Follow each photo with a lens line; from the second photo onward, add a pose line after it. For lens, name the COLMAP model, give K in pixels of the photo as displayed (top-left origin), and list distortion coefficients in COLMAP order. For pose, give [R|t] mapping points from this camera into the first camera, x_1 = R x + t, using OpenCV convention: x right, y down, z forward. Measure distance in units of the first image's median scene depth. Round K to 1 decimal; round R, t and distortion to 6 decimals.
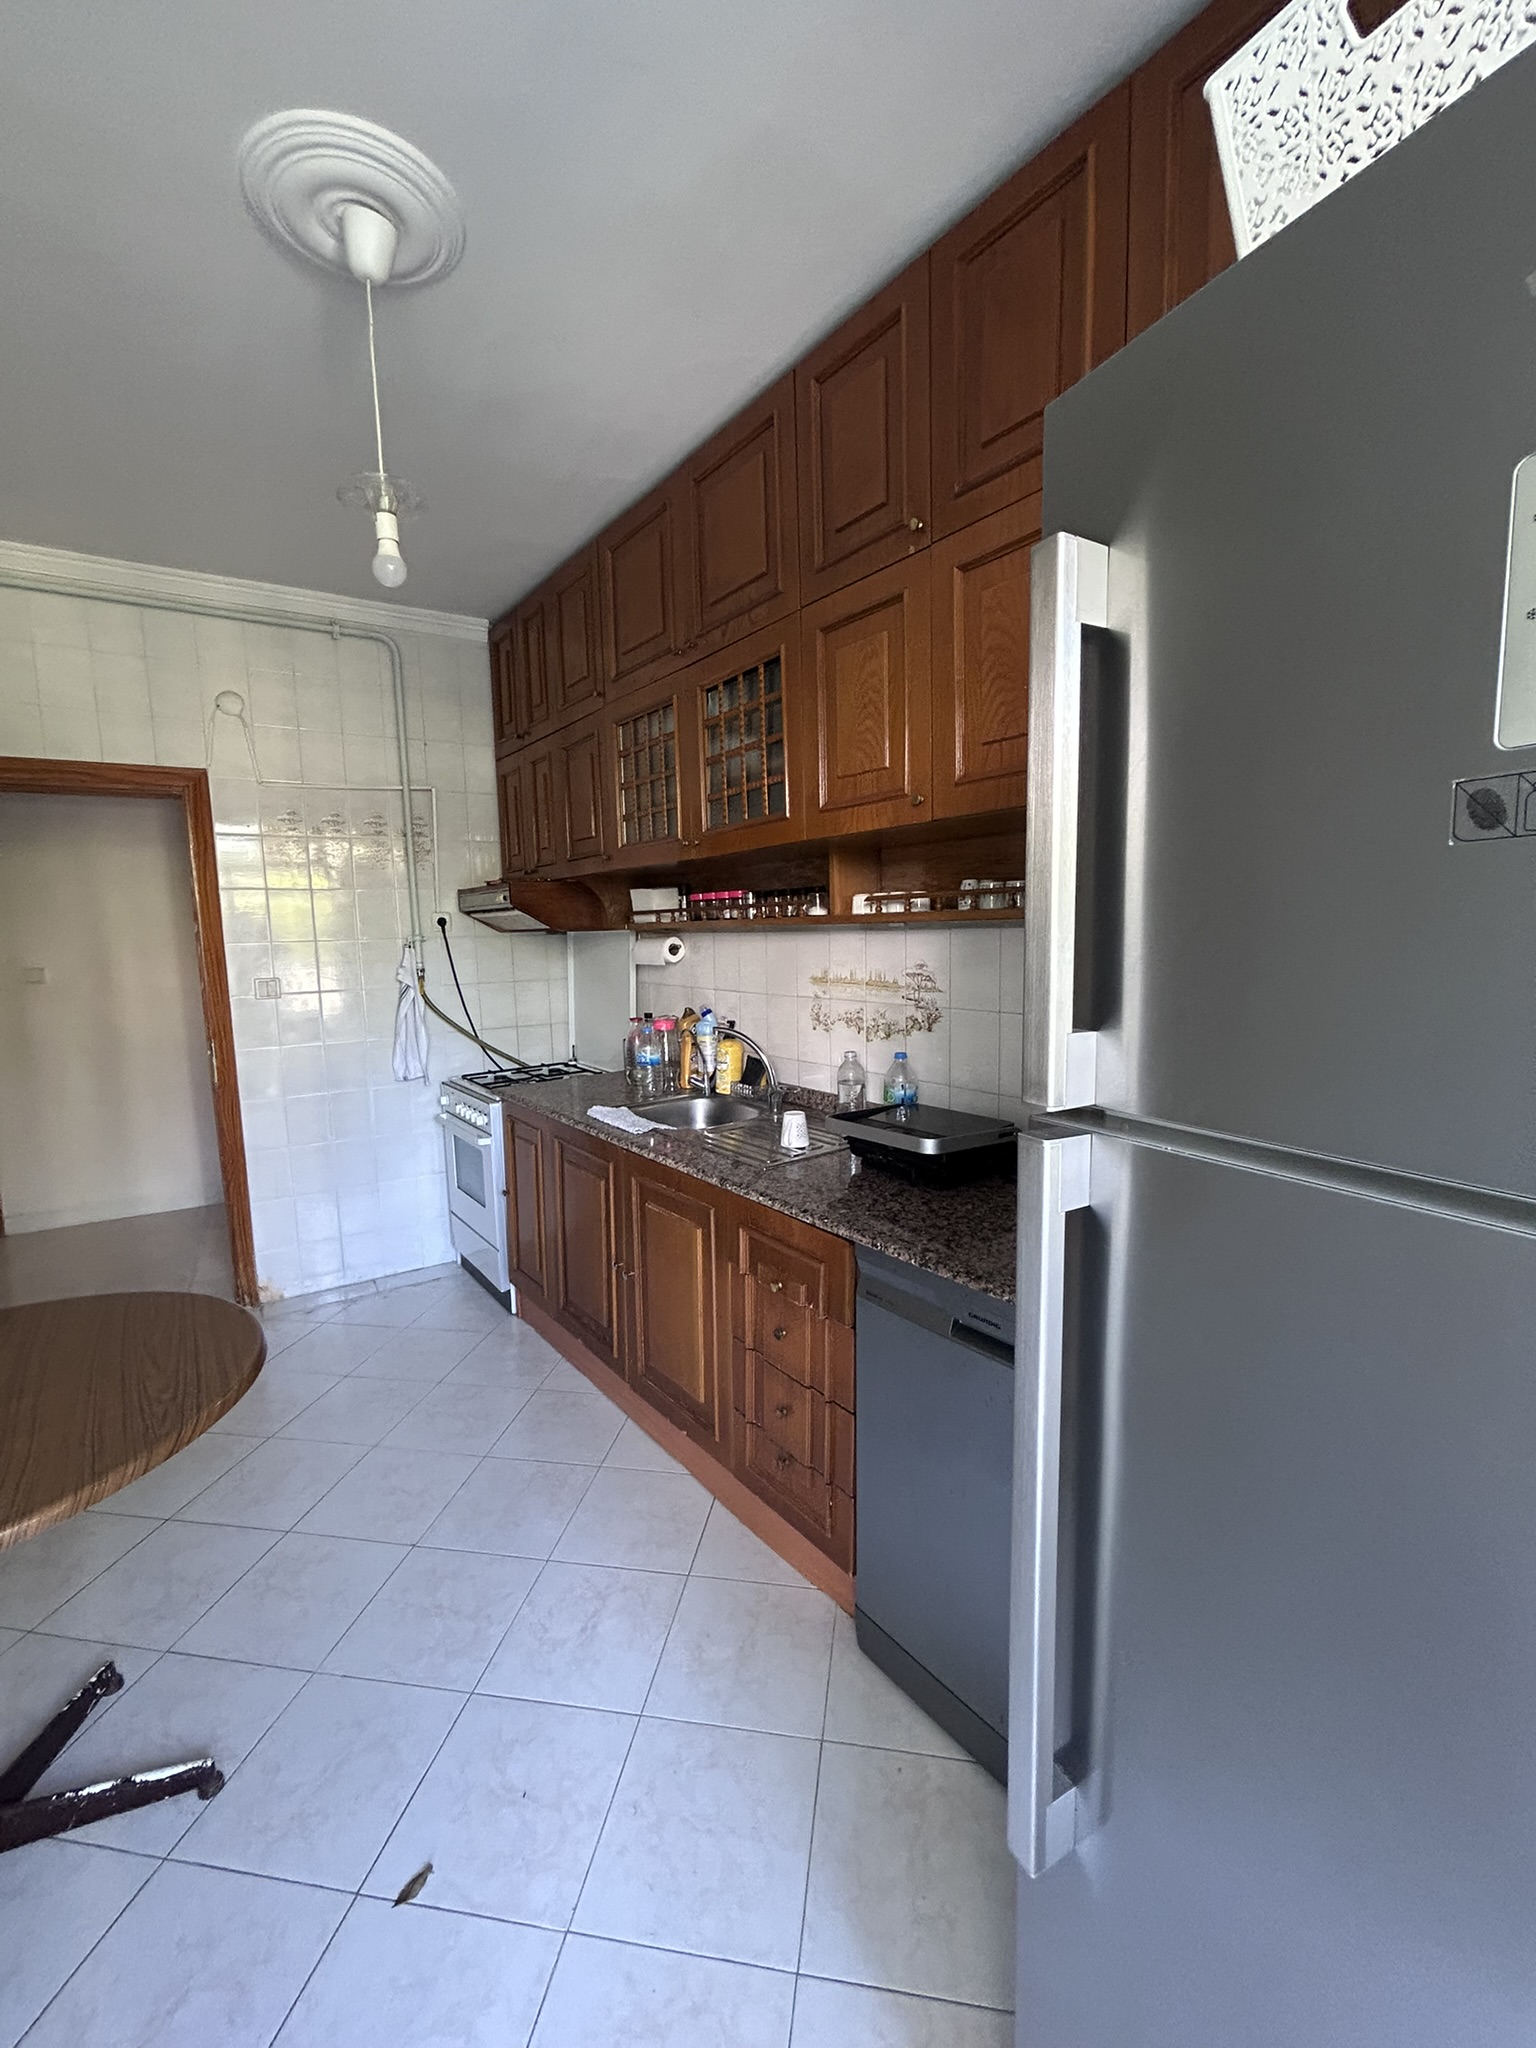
lens RADIAL K [[832.6, 0, 765.0], [0, 832.6, 1023.3], [0, 0, 1]] dist [-0.000441, 0.001557]
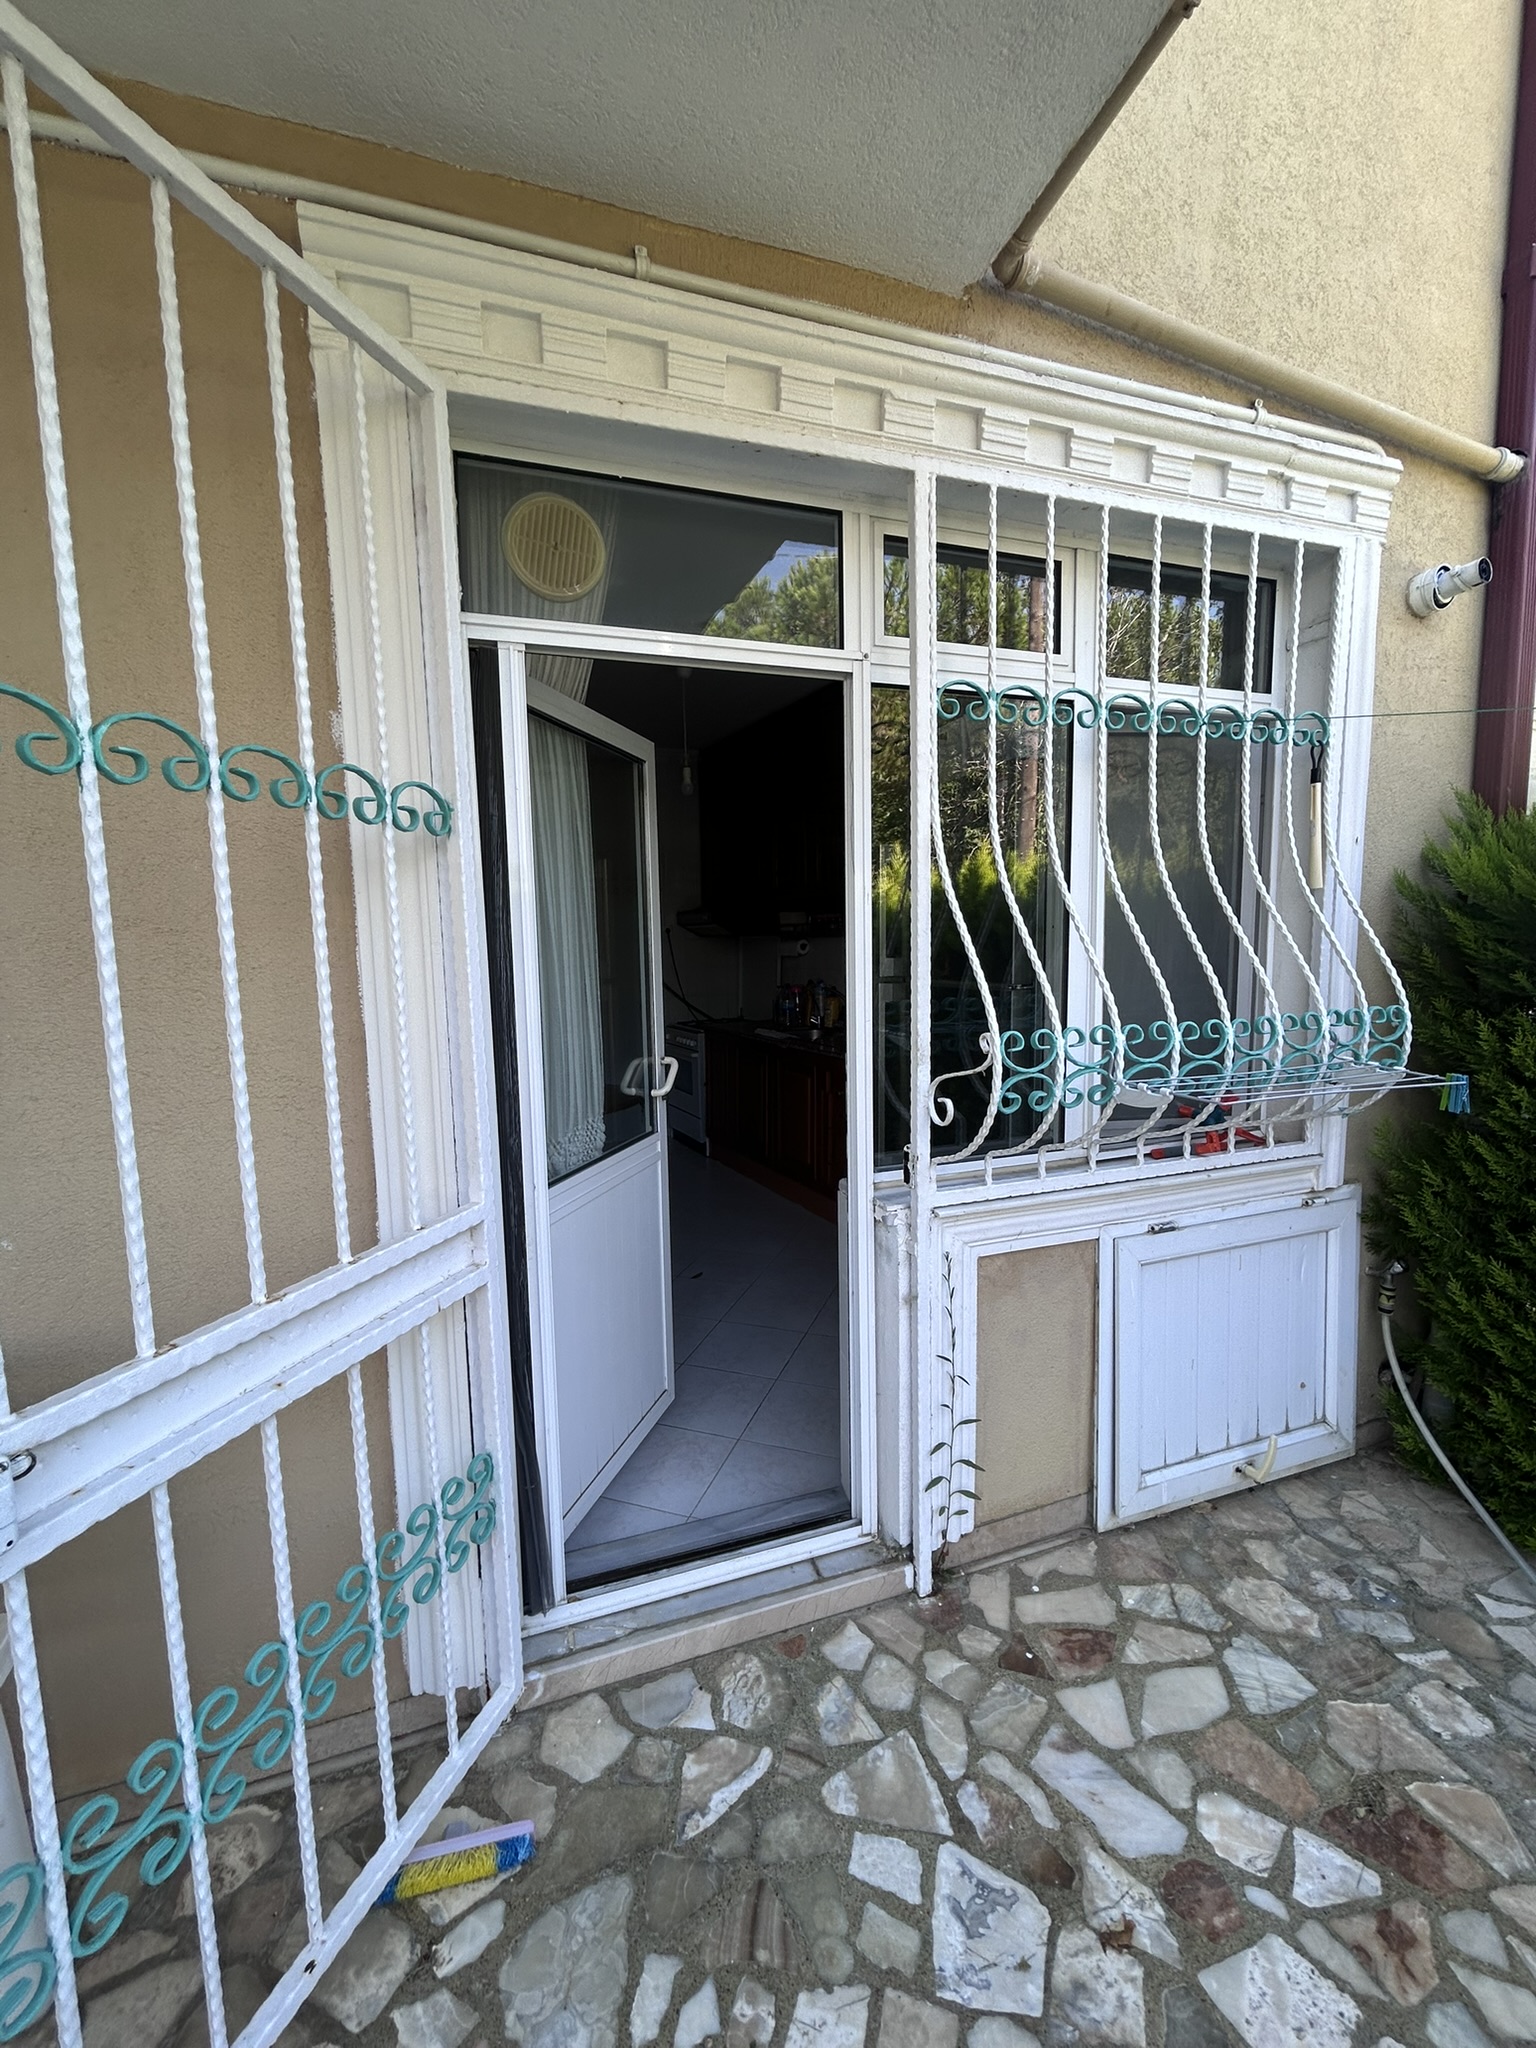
lens RADIAL K [[832.6, 0, 766.0], [0, 832.6, 1022.9], [0, 0, 1]] dist [-0.000441, 0.001557]
pose [[0.986472, 0.016036, -0.163142, 0.099784], [-0.017690, 0.999806, -0.008692, 0.086816], [0.162971, 0.011460, 0.986564, -0.719871]]
